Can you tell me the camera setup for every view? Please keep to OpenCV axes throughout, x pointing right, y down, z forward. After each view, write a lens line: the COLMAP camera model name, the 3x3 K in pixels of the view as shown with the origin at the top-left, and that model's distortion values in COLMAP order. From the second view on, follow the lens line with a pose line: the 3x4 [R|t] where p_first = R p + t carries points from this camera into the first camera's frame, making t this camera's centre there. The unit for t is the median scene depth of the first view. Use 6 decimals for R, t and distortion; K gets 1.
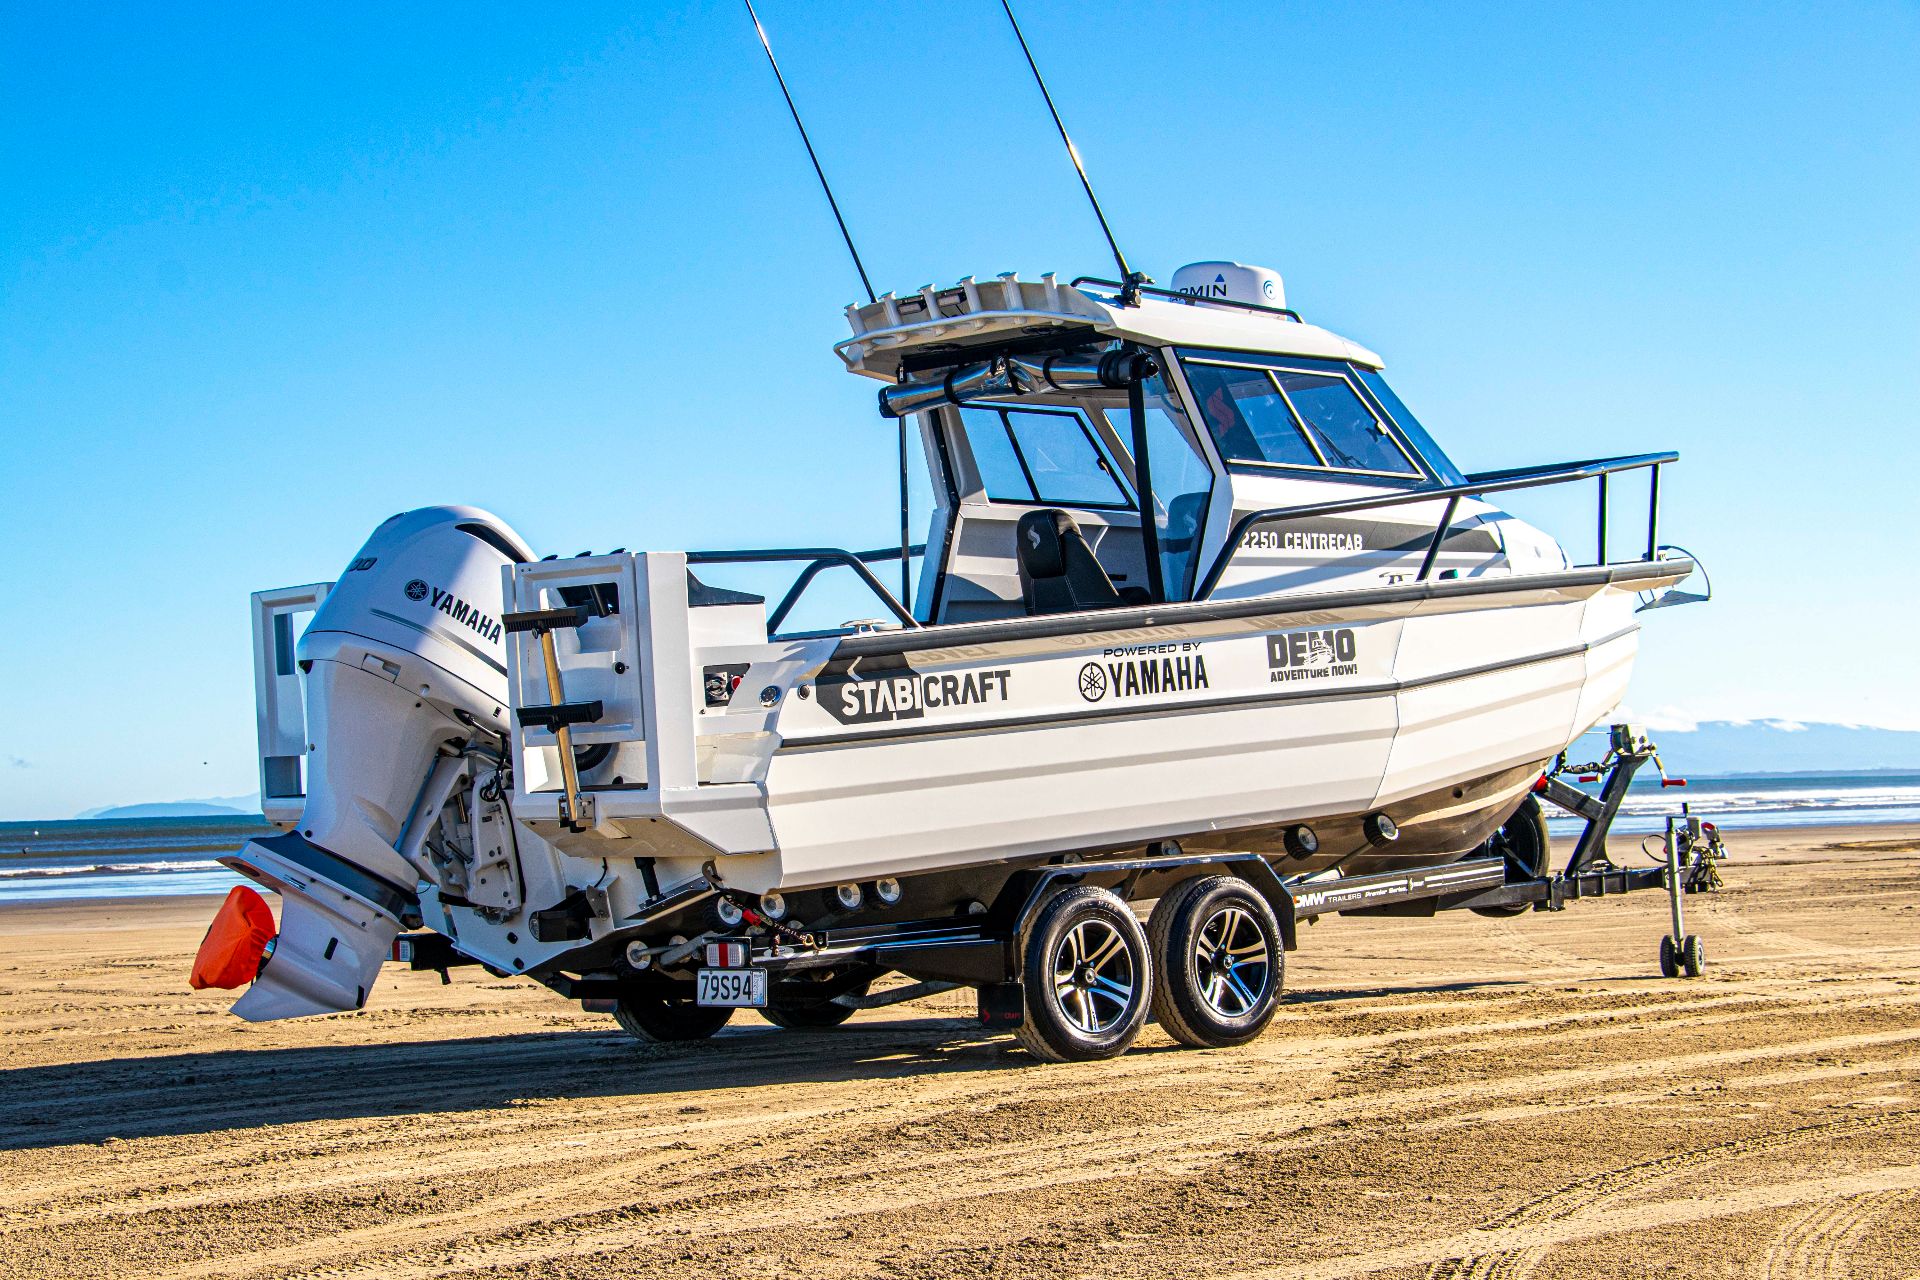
lens RADIAL K [[3348.3, 0, 953.8], [0, 3348.3, 642.4], [0, 0, 1]] dist [0.074477, 0.000000]
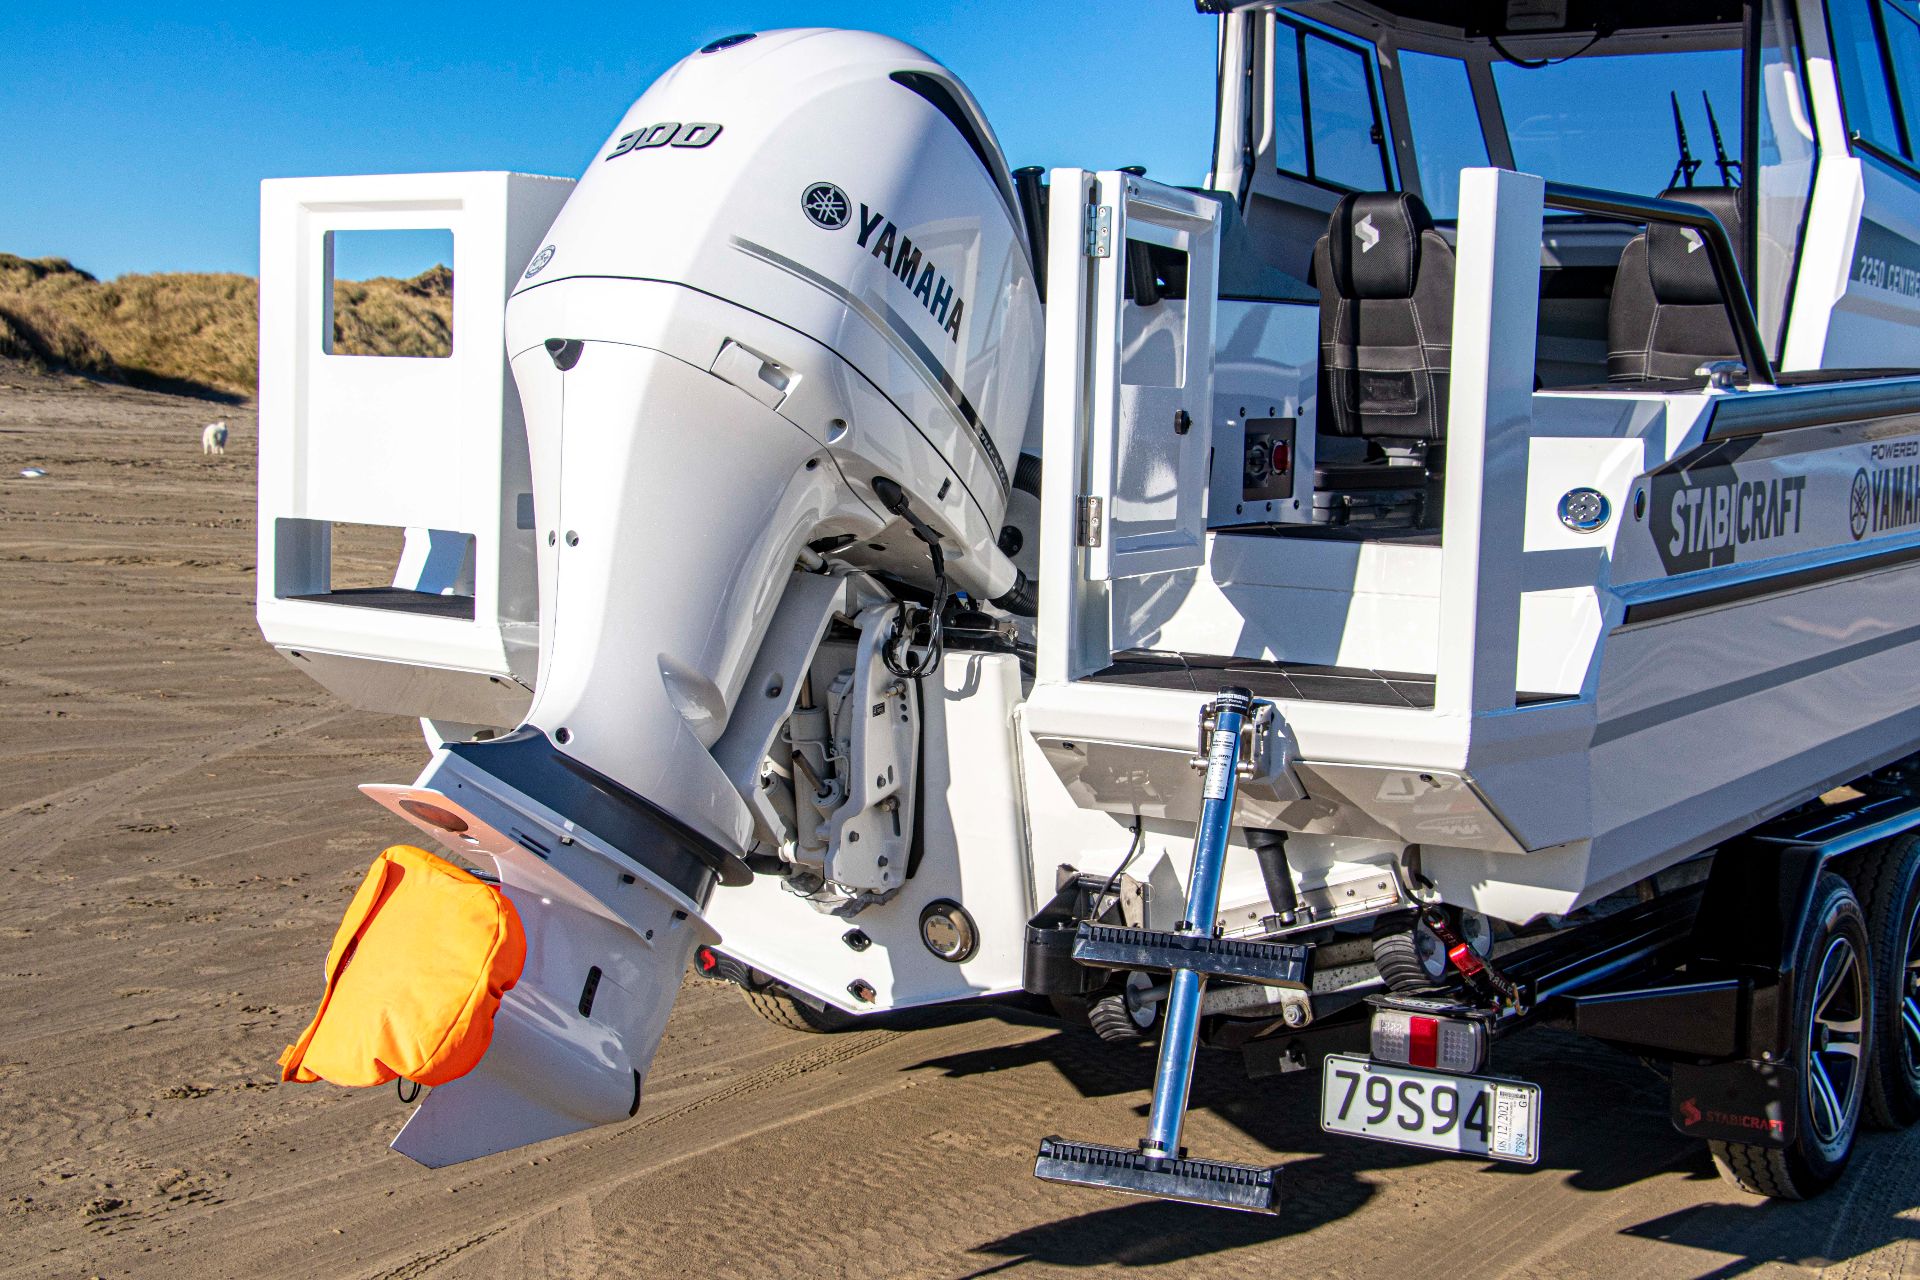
lens RADIAL K [[2845.4, 0, 948.6], [0, 2845.4, 650.2], [0, 0, 1]] dist [0.022554, 0.000000]
pose [[0.967885, 0.065075, 0.242823, -0.215104], [-0.089310, 0.991915, 0.090157, 0.006891], [-0.234992, -0.108948, 0.965872, 0.576211]]
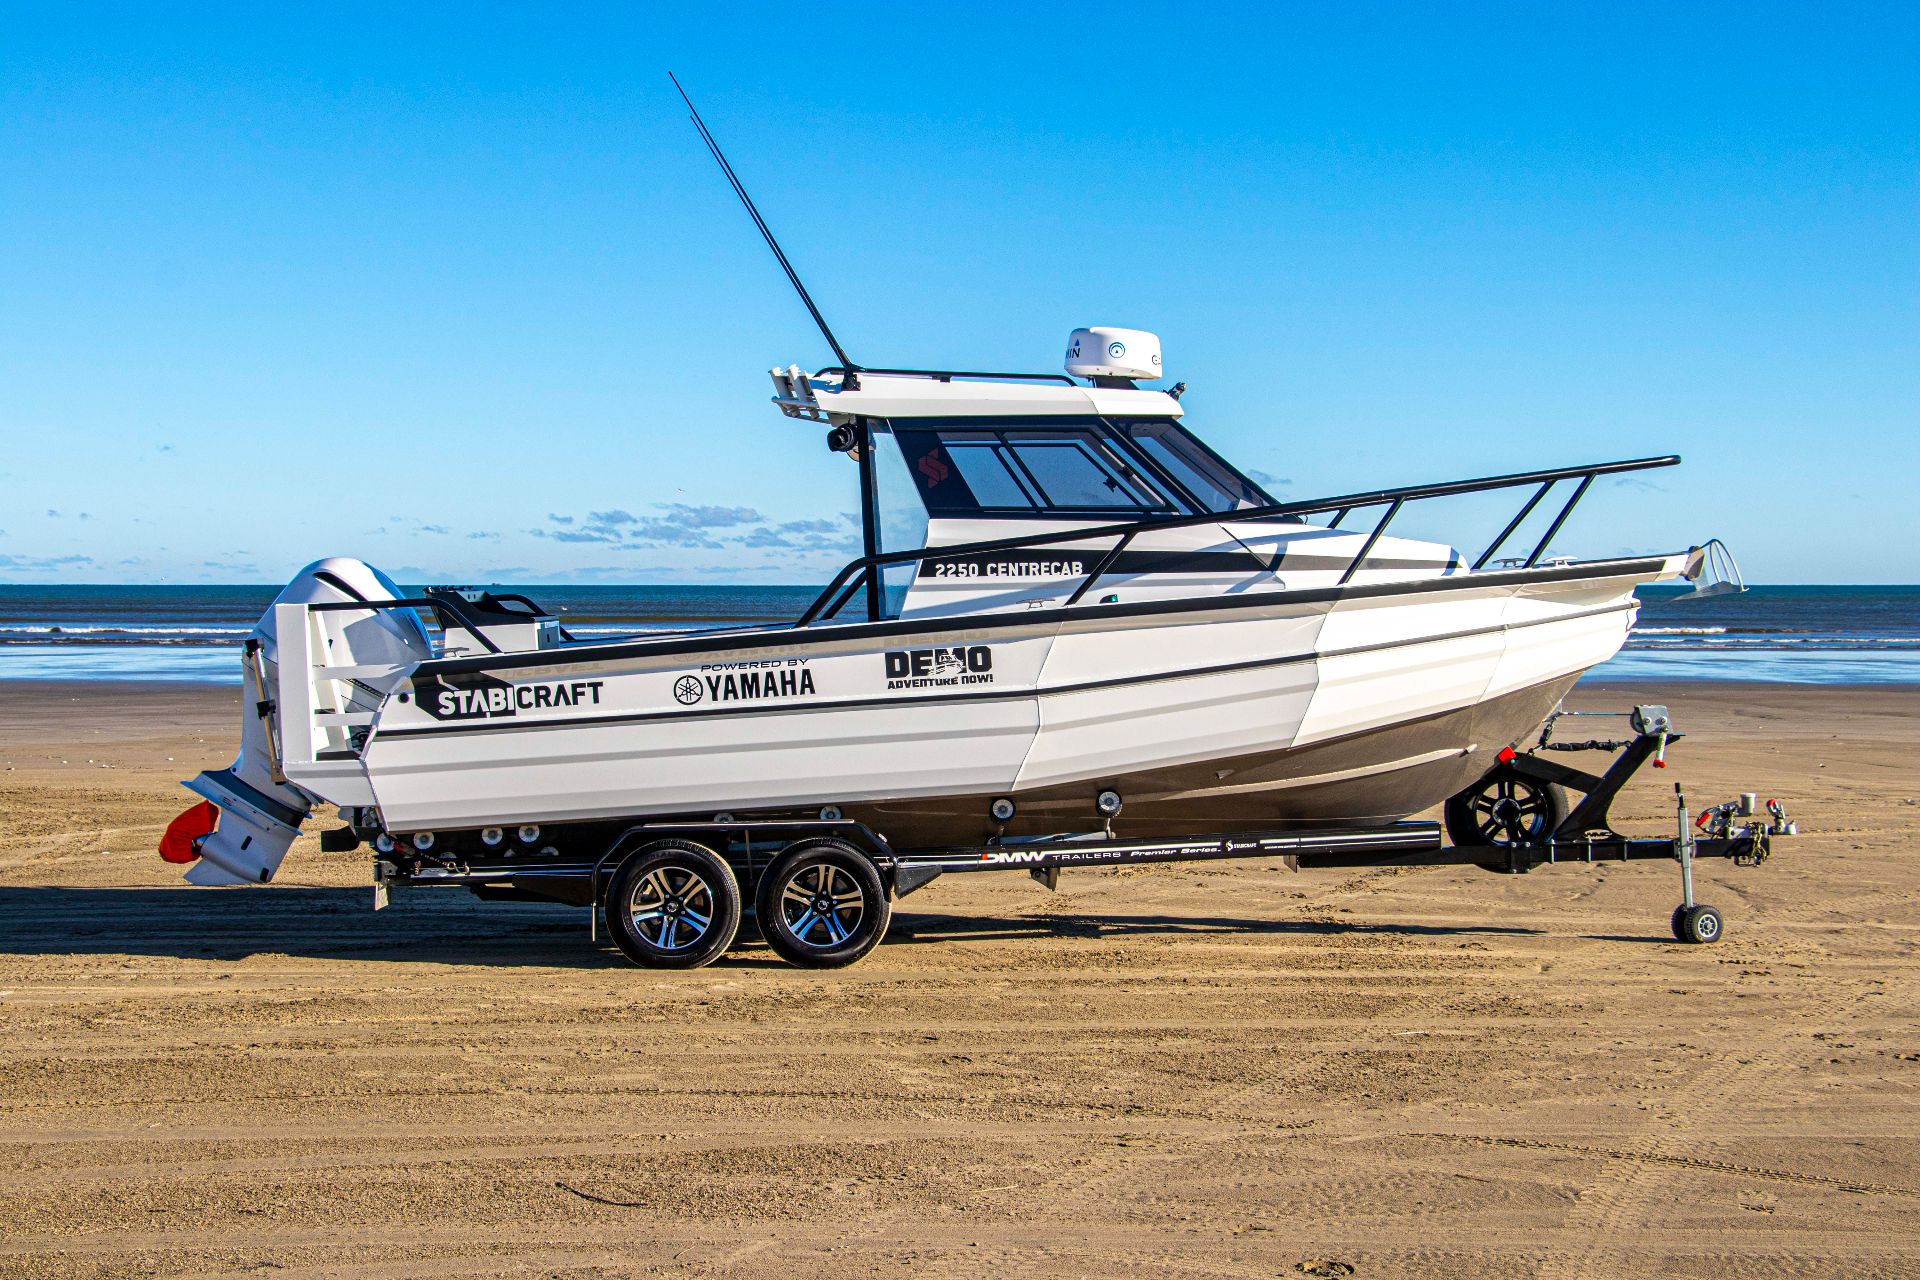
lens RADIAL K [[2845.4, 0, 970.7], [0, 2845.4, 640.1], [0, 0, 1]] dist [0.022554, 0.000000]
pose [[0.732591, 0.039407, -0.679527, 0.891829], [0.011903, 0.997428, 0.070675, -0.086714], [0.680565, -0.059864, 0.730238, 0.242466]]
